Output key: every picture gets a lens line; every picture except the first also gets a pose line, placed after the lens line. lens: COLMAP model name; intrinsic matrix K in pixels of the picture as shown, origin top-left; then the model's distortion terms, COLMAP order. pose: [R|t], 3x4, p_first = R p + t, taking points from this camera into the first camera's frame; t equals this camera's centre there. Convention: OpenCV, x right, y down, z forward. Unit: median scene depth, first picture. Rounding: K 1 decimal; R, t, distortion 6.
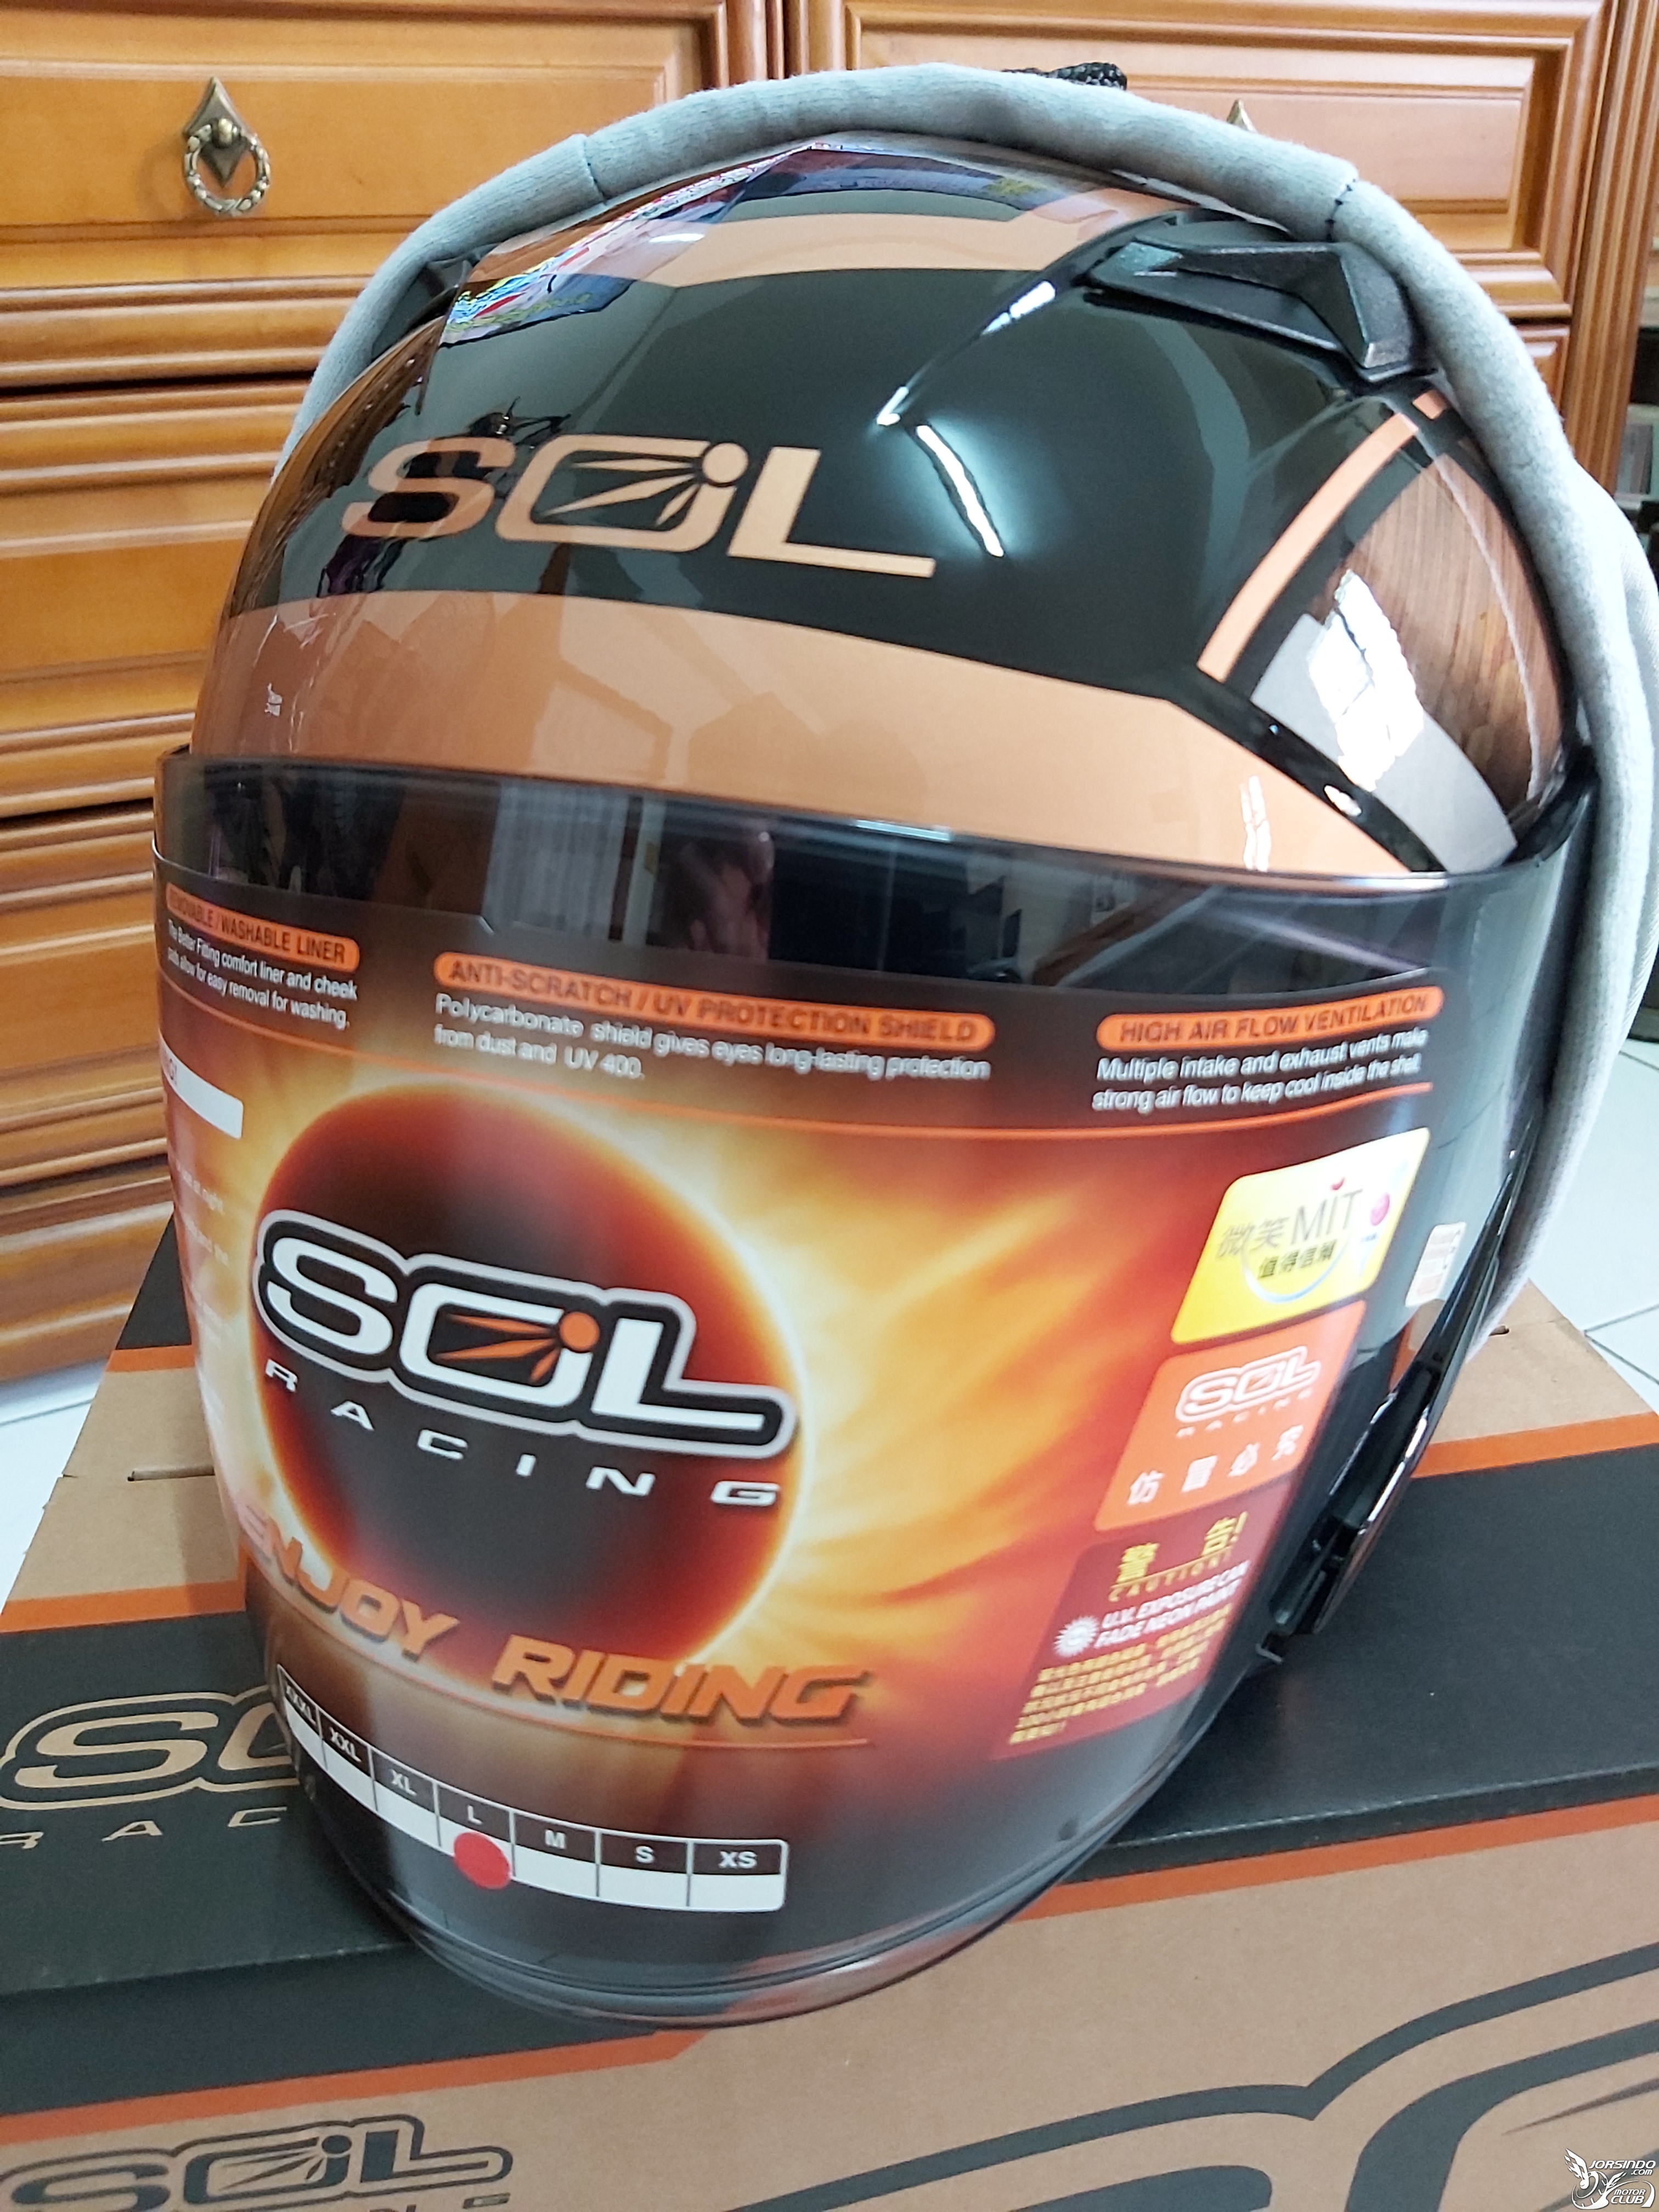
lens RADIAL K [[1835.4, 0, 829.5], [0, 1835.4, 1106.0], [0, 0, 1]] dist [0.111163, -0.371072]
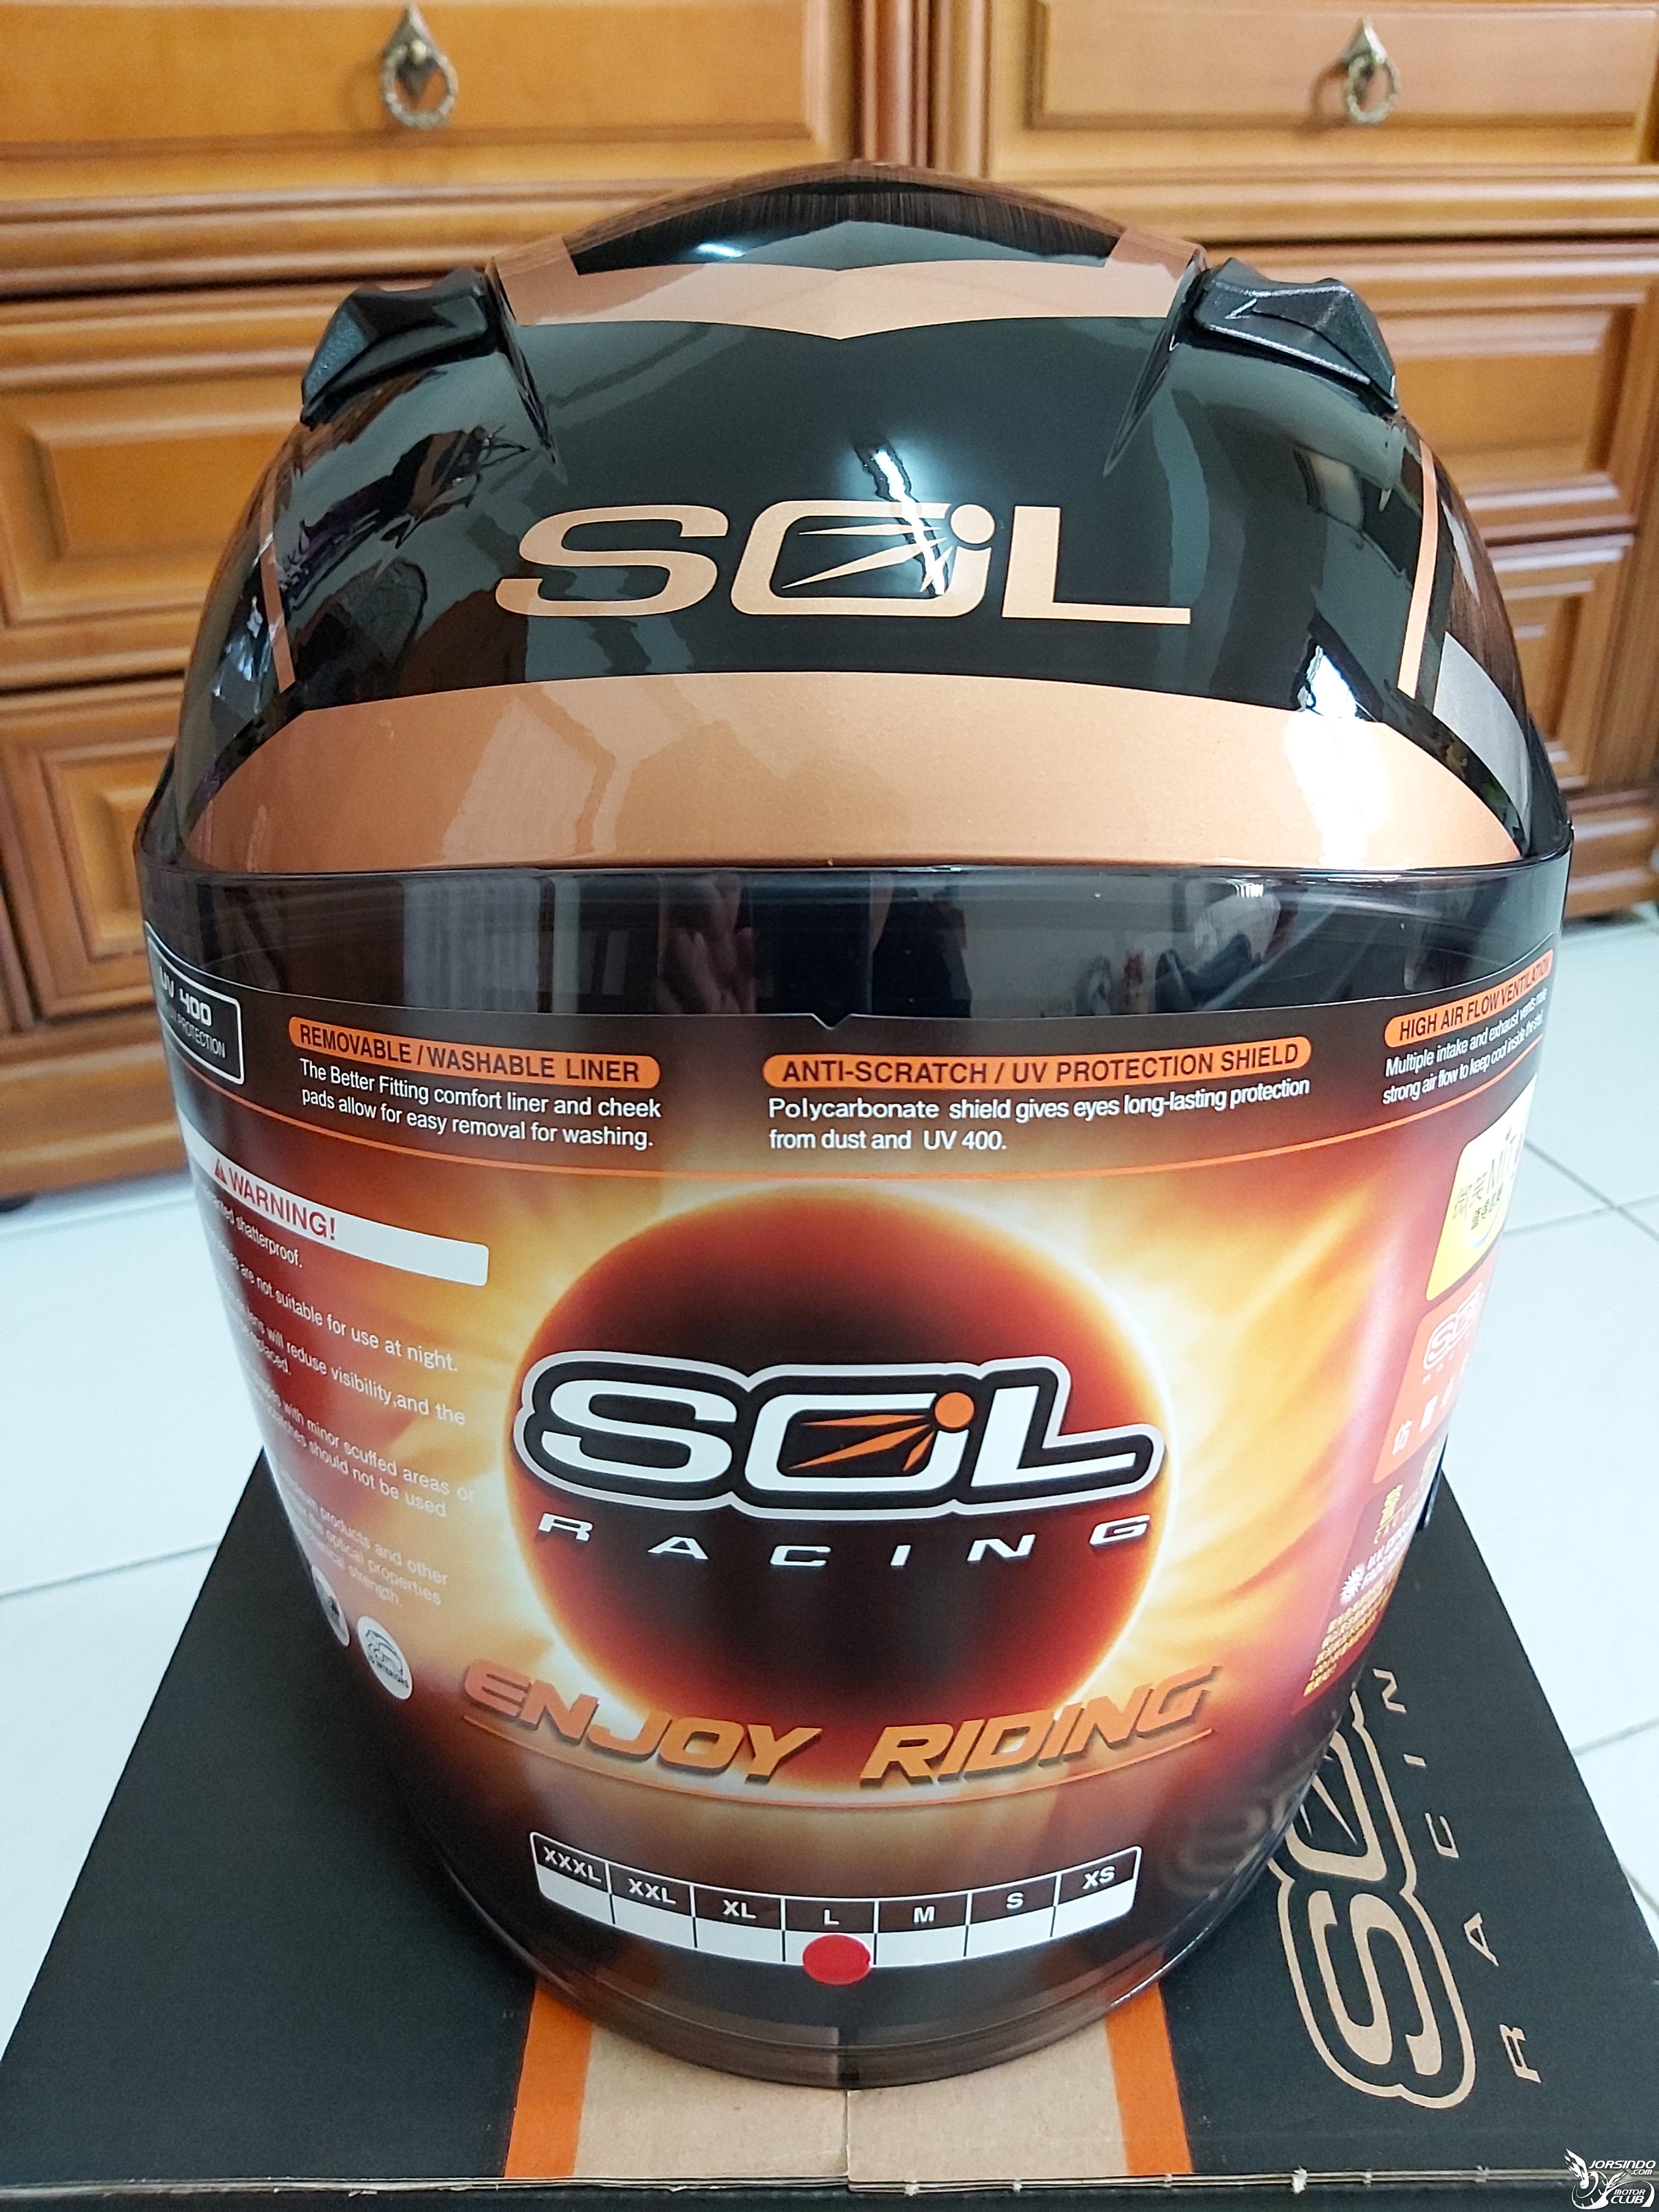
lens RADIAL K [[1835.4, 0, 829.5], [0, 1835.4, 1106.0], [0, 0, 1]] dist [0.111163, -0.371072]
pose [[0.924613, -0.164150, 0.343722, -0.509121], [0.154575, 0.986433, 0.055280, -0.104034], [-0.348133, 0.002019, 0.937443, 0.093087]]
